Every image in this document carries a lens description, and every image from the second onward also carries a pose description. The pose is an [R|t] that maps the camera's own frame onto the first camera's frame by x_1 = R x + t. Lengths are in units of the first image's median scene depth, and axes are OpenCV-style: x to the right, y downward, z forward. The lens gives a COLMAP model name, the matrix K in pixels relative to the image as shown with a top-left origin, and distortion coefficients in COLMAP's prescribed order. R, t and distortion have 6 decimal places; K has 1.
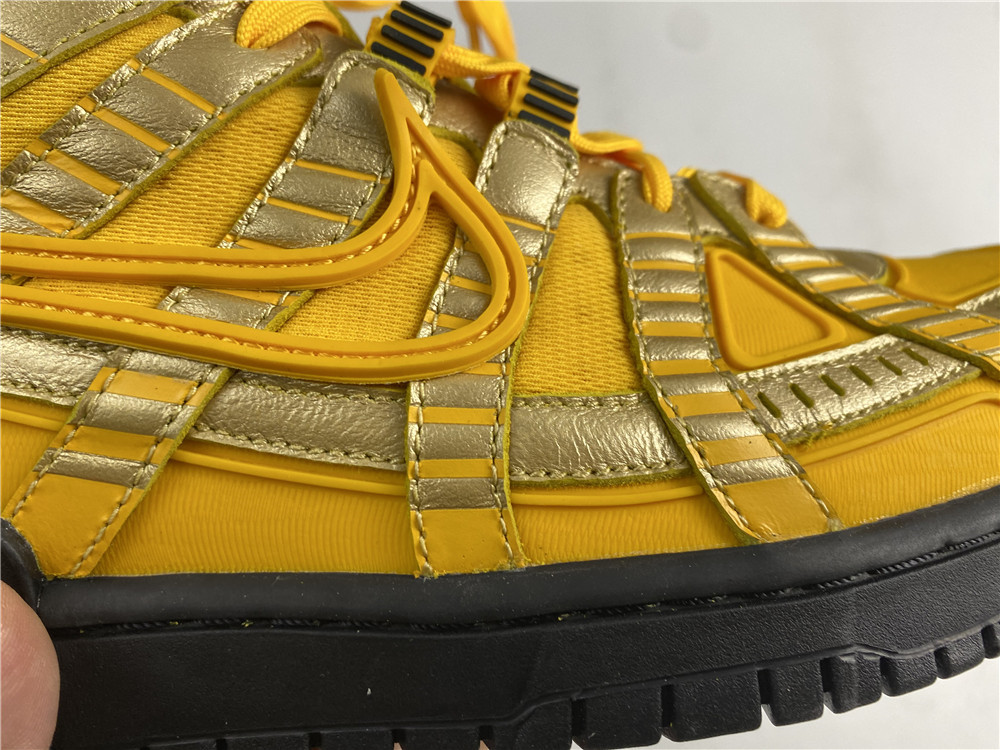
lens RADIAL K [[540.8, 0, 468.6], [0, 540.8, 398.0], [0, 0, 1]] dist [0.025310, 0.000037]
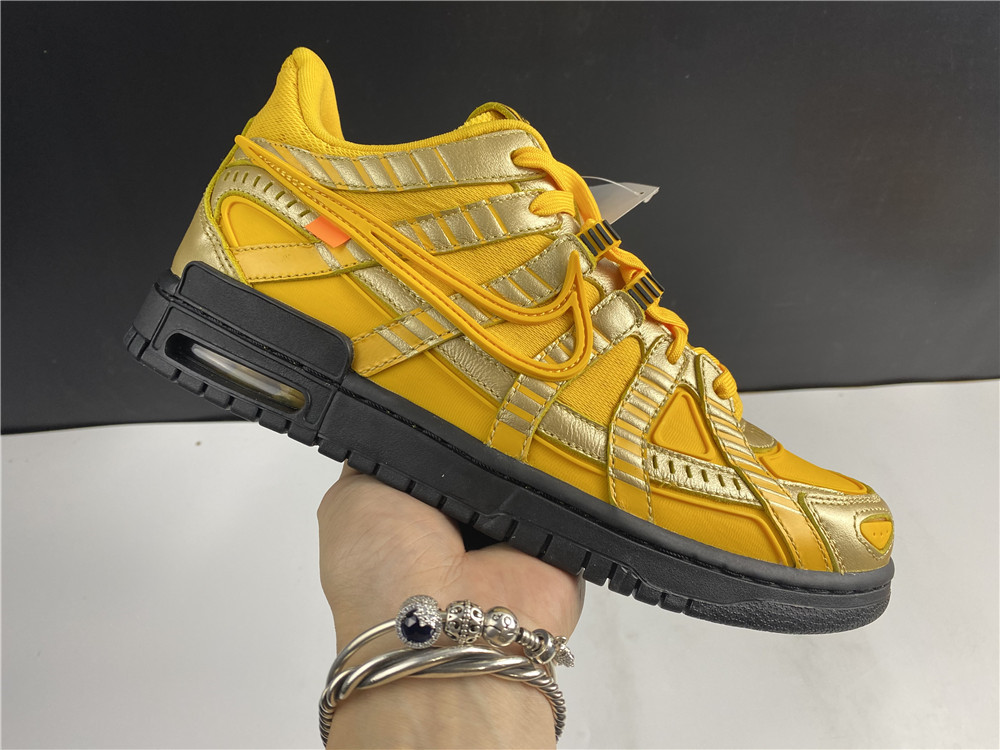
lens RADIAL K [[690.9, 0, 500.0], [0, 690.9, 375.0], [0, 0, 1]] dist [0.000713, -0.000215]
pose [[0.860234, 0.493994, -0.126363, 0.189079], [-0.501776, 0.864183, -0.037534, 0.129449], [0.090659, 0.095694, 0.991274, -1.915207]]
